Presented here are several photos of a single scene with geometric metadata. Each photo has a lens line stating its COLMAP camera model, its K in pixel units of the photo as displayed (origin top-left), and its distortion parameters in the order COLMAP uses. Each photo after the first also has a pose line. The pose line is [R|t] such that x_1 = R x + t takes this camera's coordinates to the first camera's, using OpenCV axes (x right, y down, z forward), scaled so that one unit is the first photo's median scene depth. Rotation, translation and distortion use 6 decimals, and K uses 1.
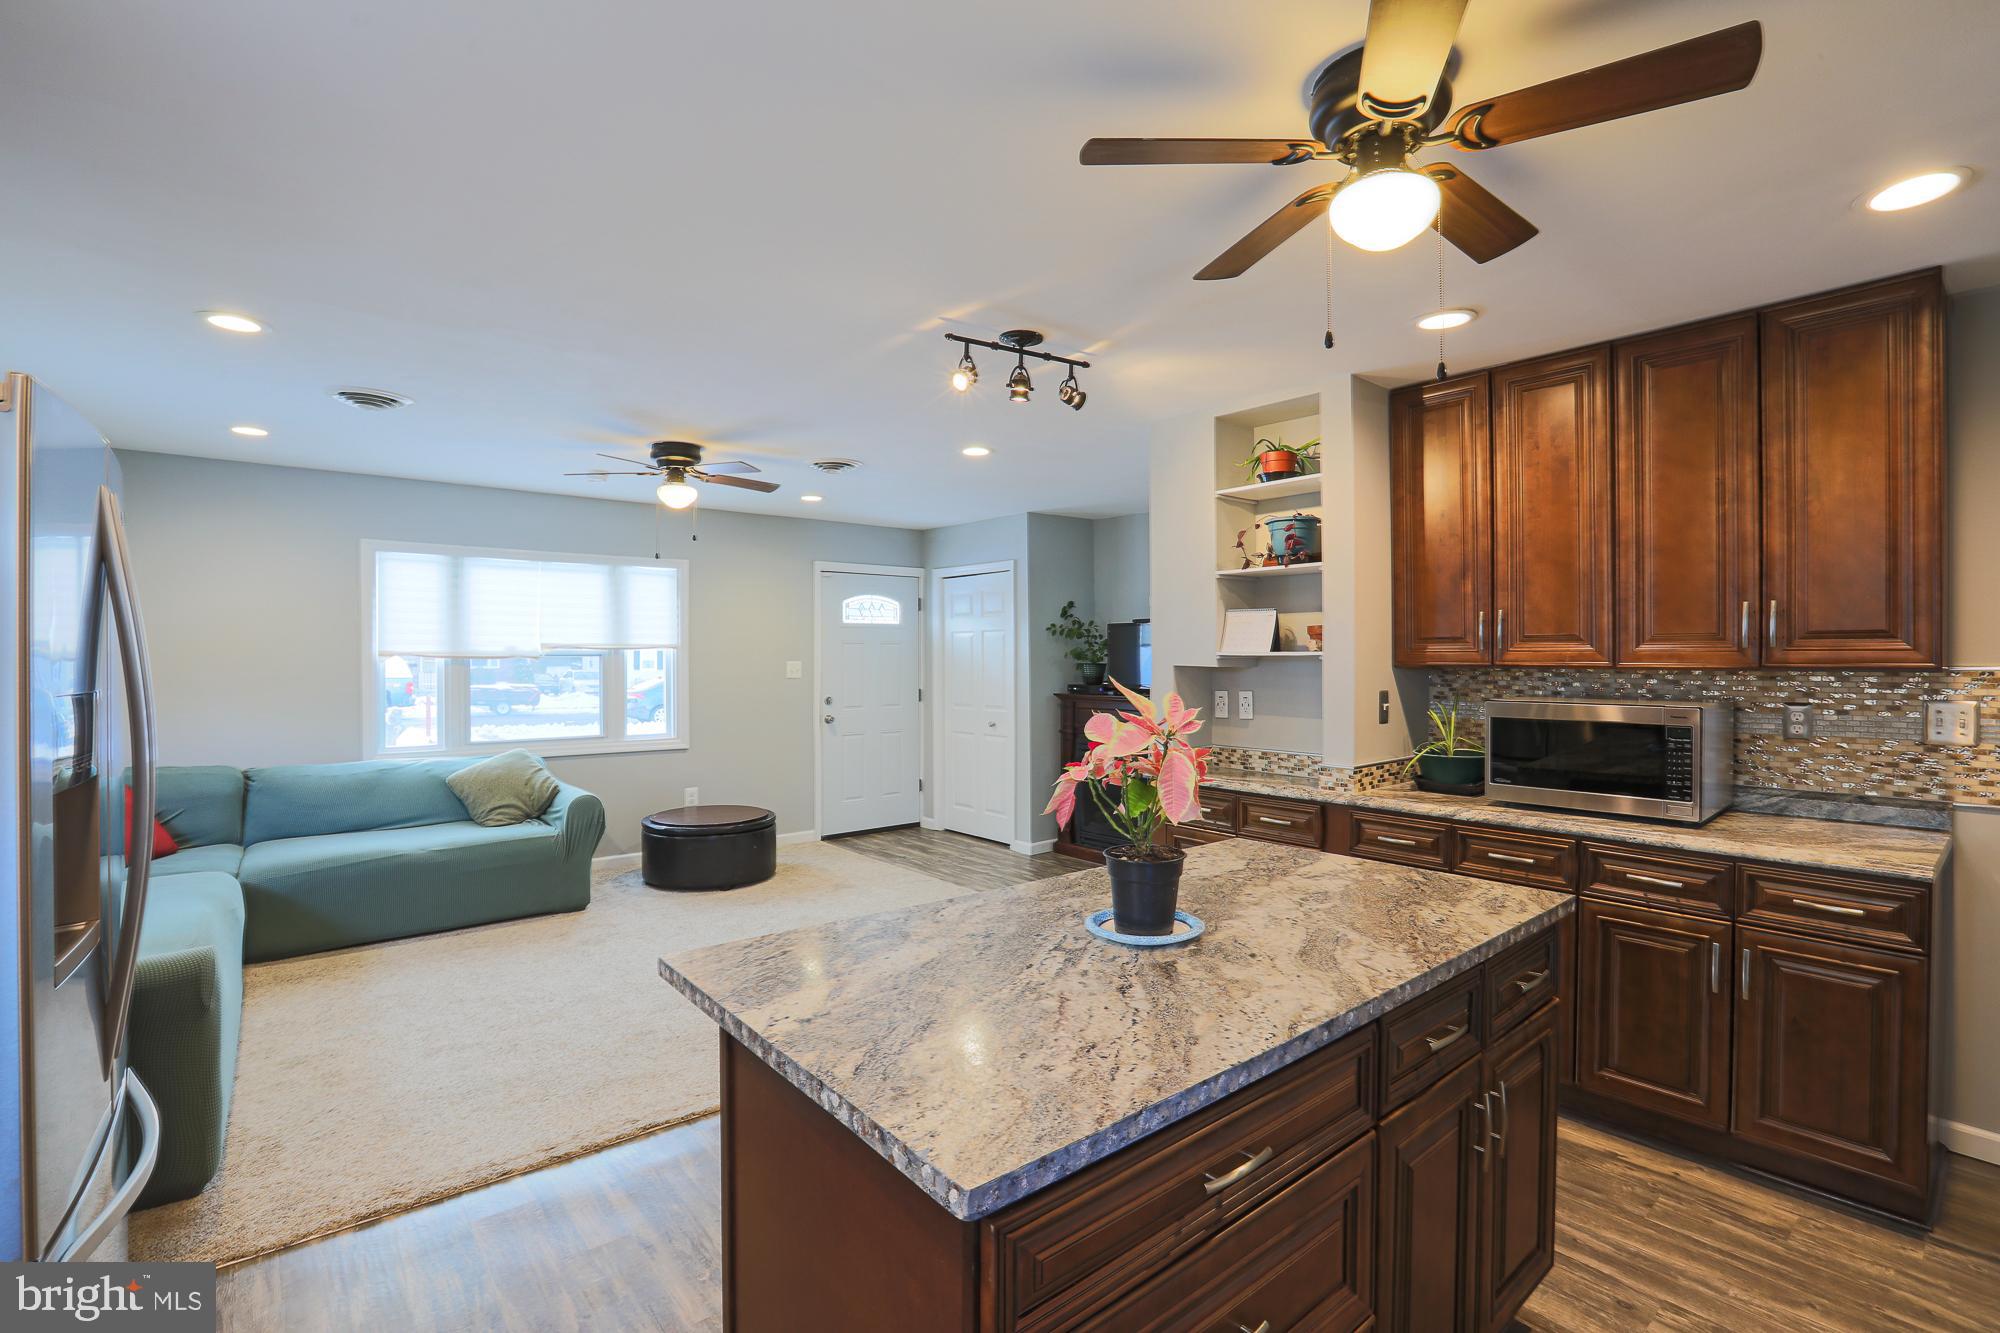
lens RADIAL K [[915.4, 0, 1014.2], [0, 915.4, 657.2], [0, 0, 1]] dist [-0.055935, 0.021931]
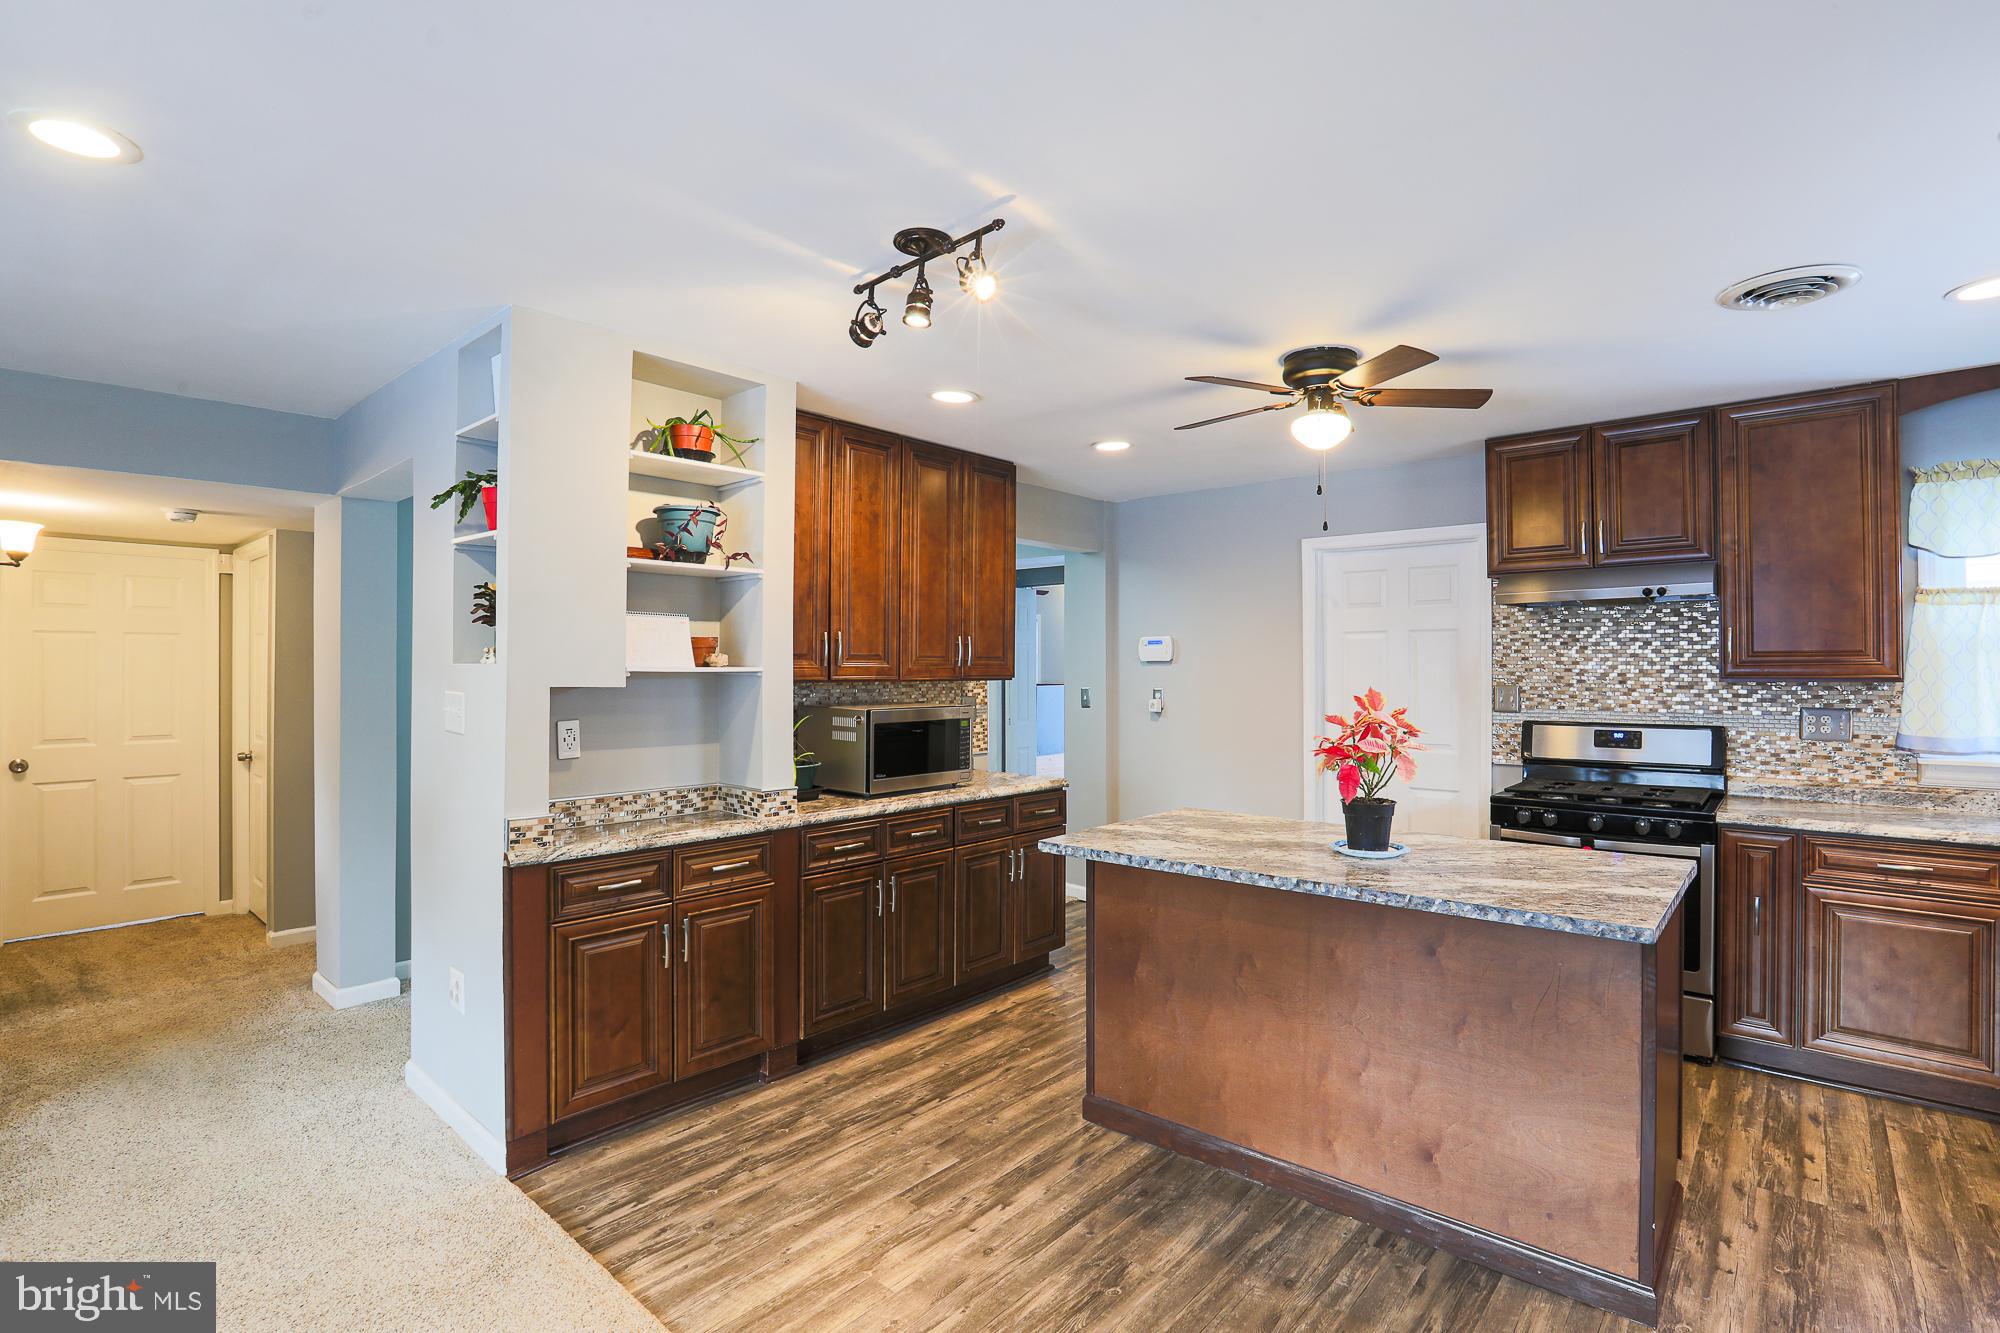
lens RADIAL K [[961.0, 0, 1020.0], [0, 961.0, 662.3], [0, 0, 1]] dist [-0.059226, 0.023031]
pose [[-0.169125, 0.006643, 0.985572, -0.583767], [0.001930, 0.999978, -0.006409, -0.004036], [-0.985593, 0.000818, -0.169134, 0.807614]]
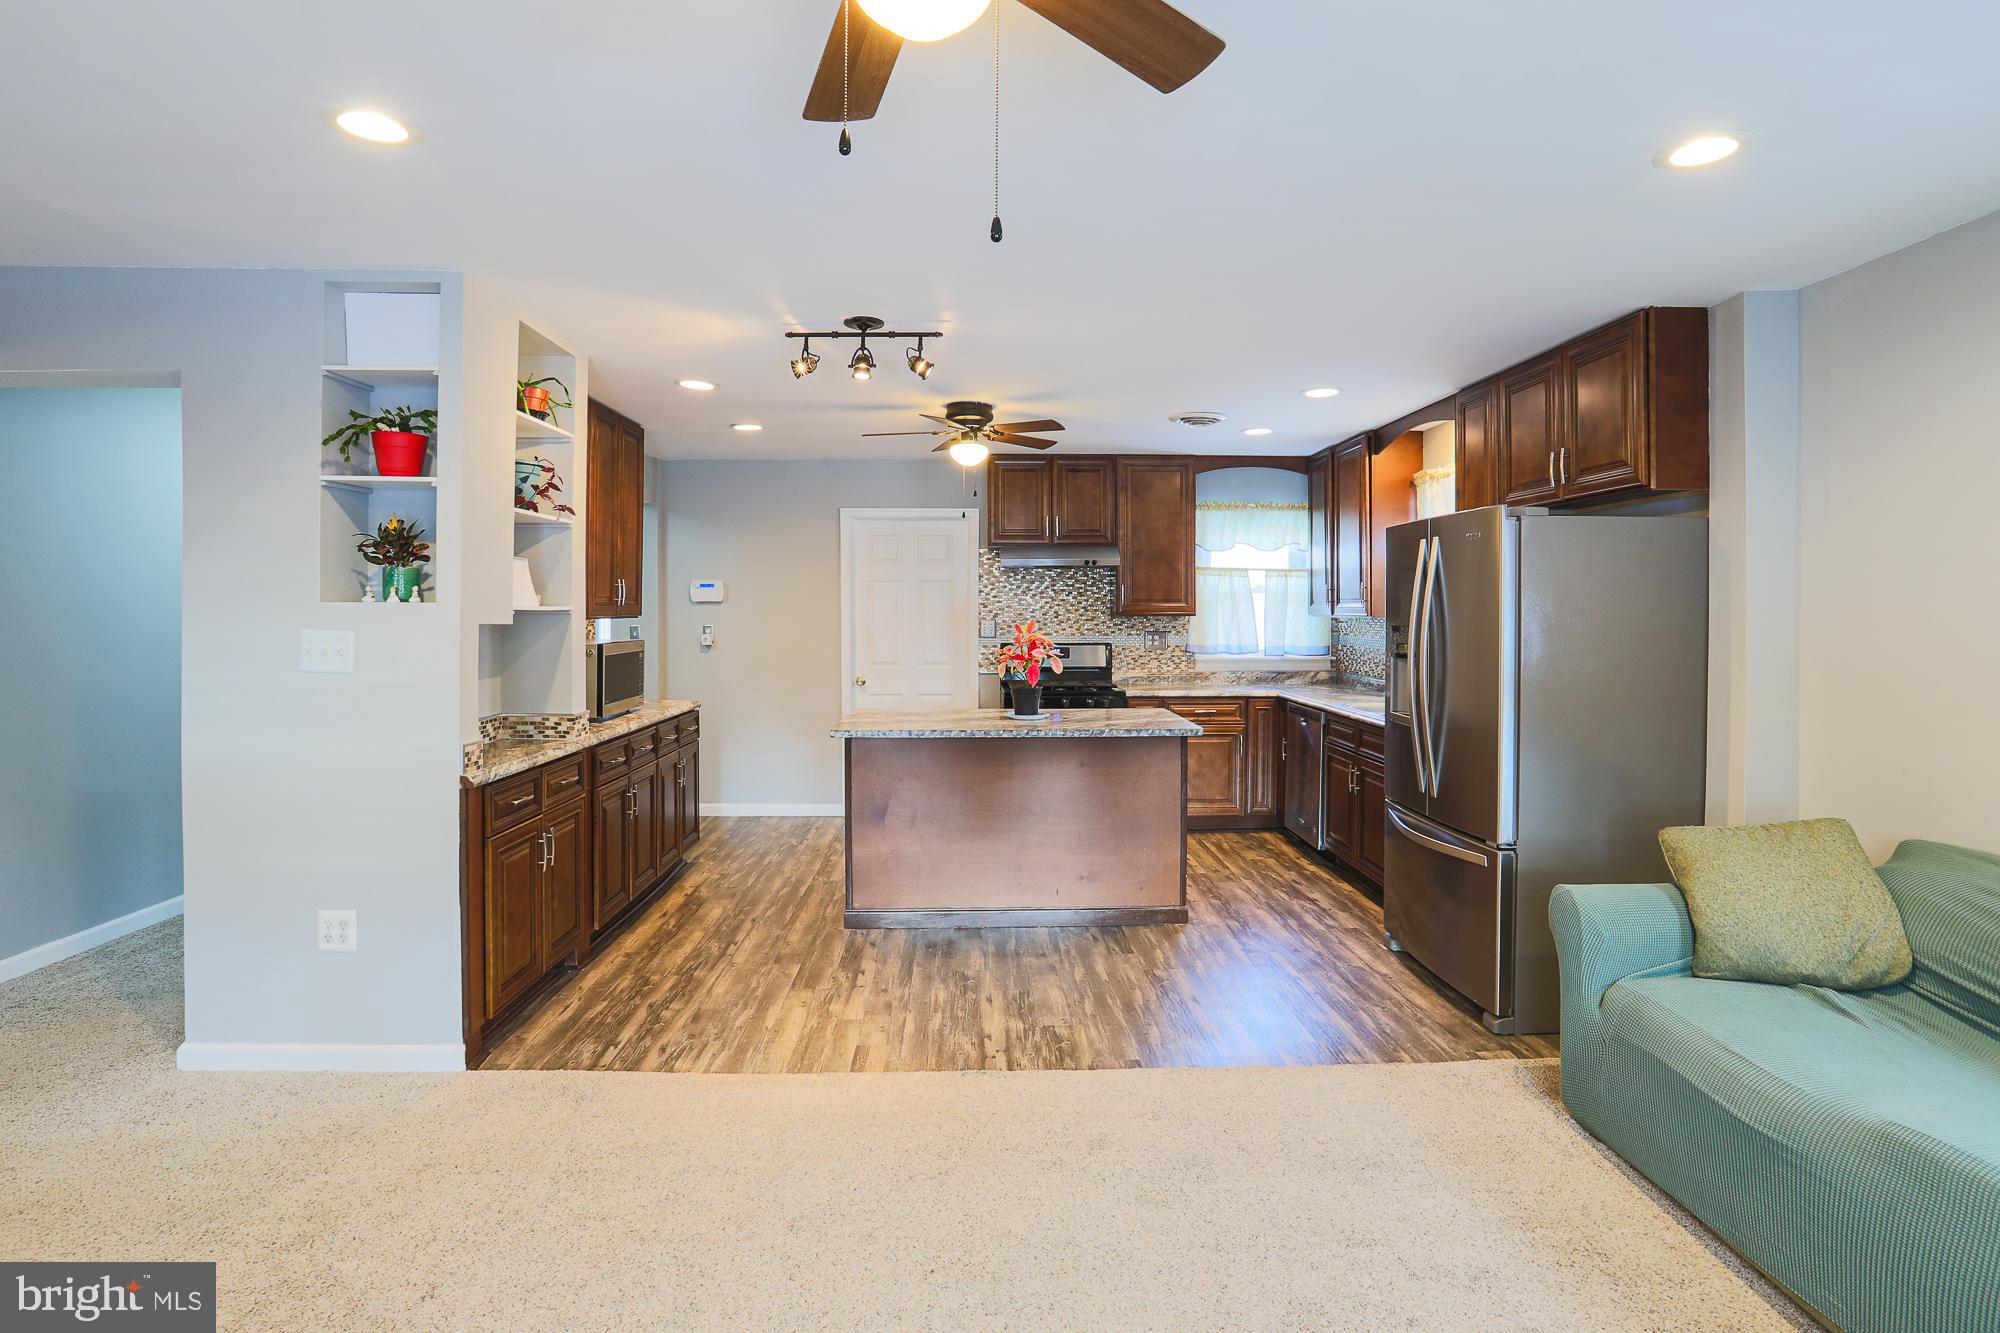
lens RADIAL K [[981.9, 0, 1025.4], [0, 981.9, 619.0], [0, 0, 1]] dist [-0.060605, 0.029994]
pose [[-0.802337, -0.007642, 0.596823, -0.657280], [-0.000964, 0.999933, 0.011508, -0.003843], [-0.596871, 0.008658, -0.802290, 1.407121]]
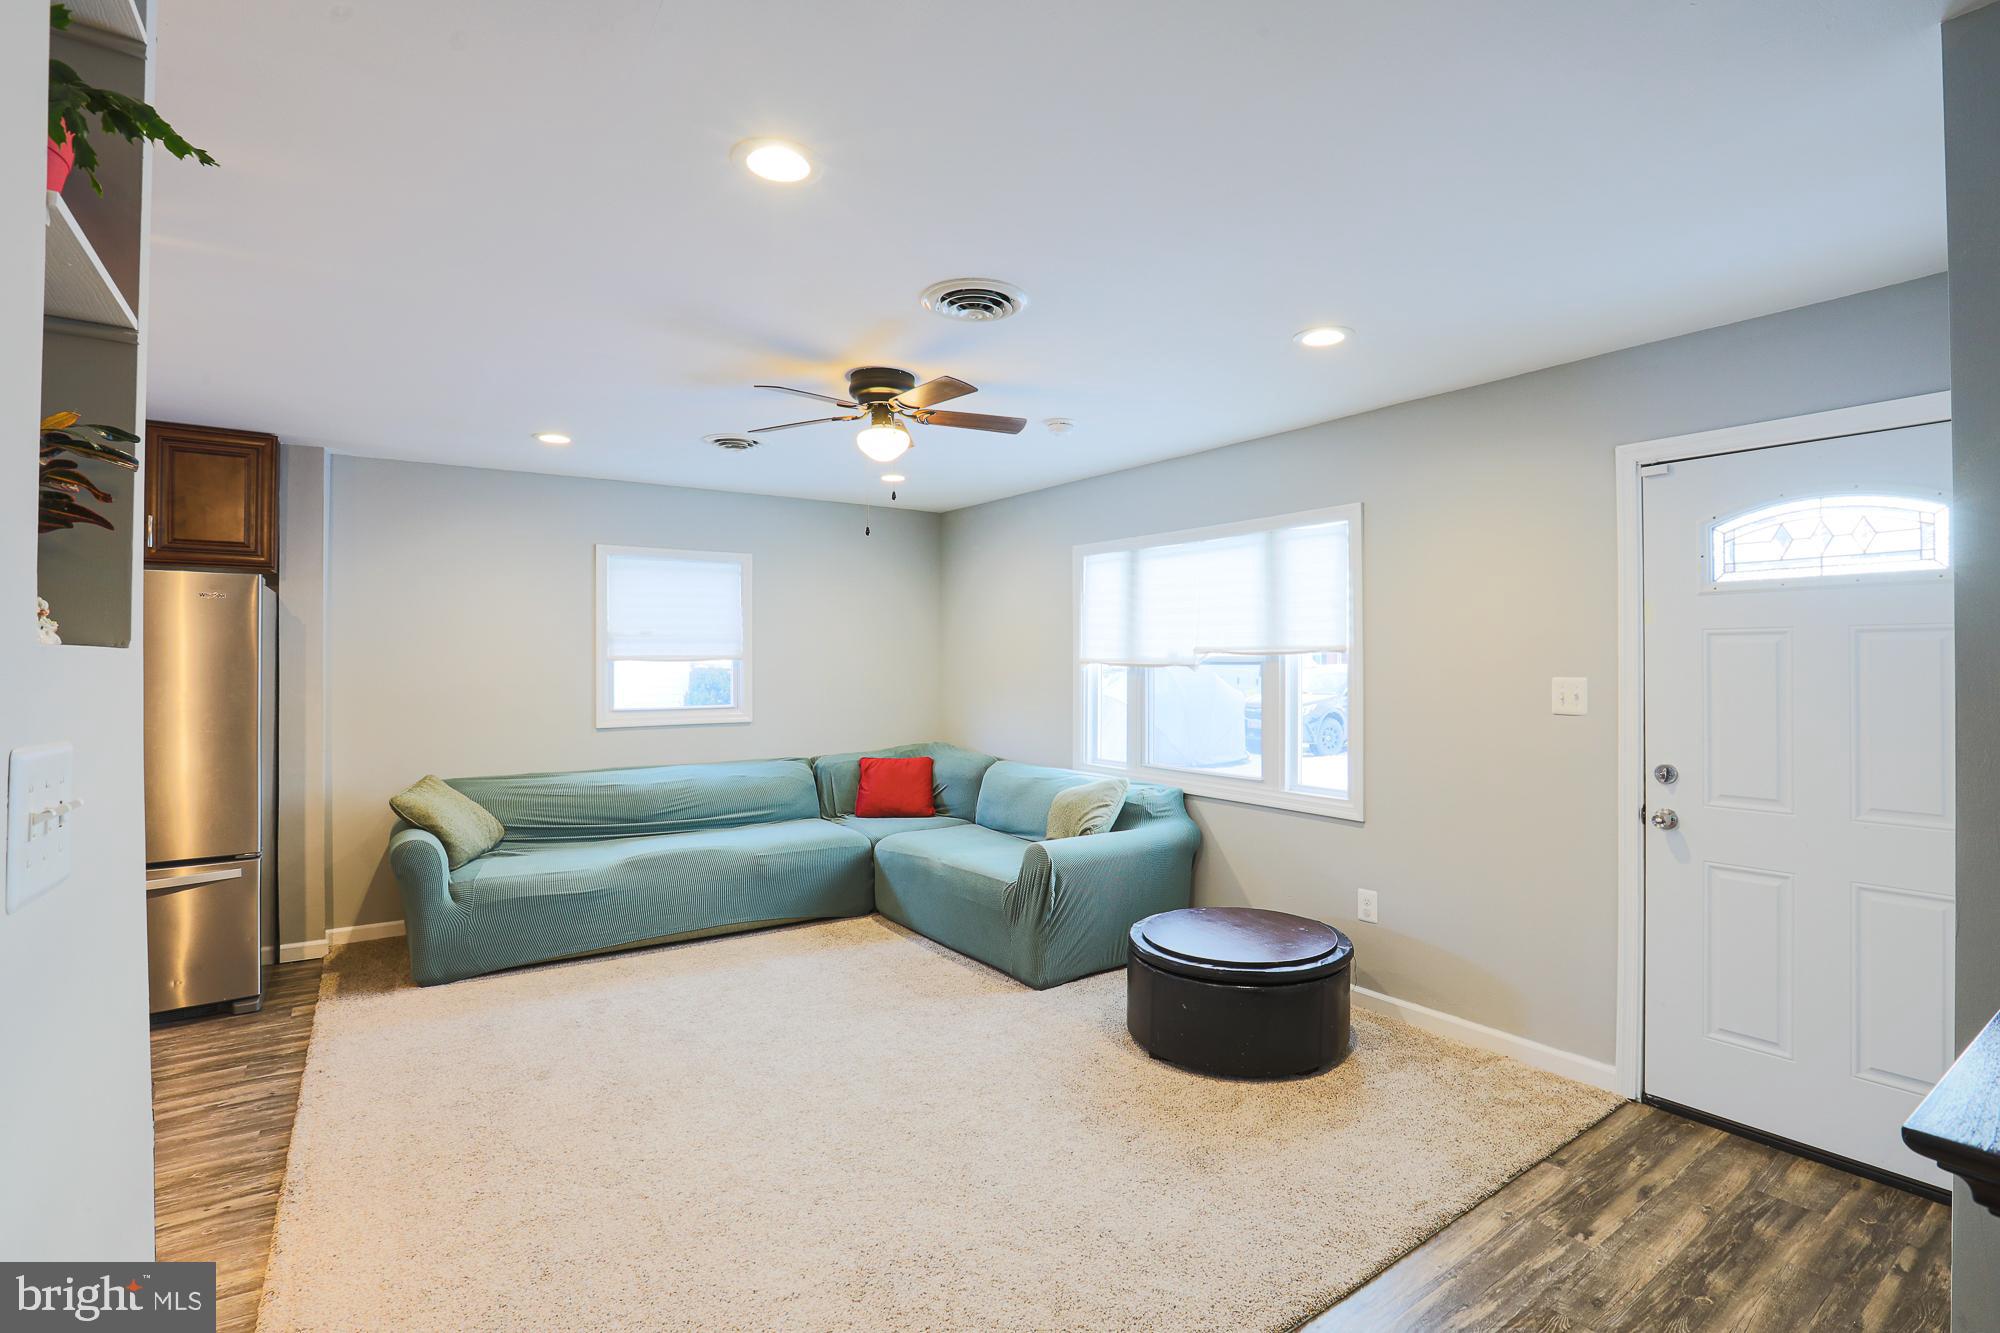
lens RADIAL K [[939.8, 0, 1004.4], [0, 939.8, 658.4], [0, 0, 1]] dist [-0.055905, 0.021081]
pose [[-0.082410, -0.001955, -0.996597, 0.430223], [-0.002775, 0.999995, -0.001732, -0.005582], [0.996595, 0.002623, -0.082415, 1.353107]]
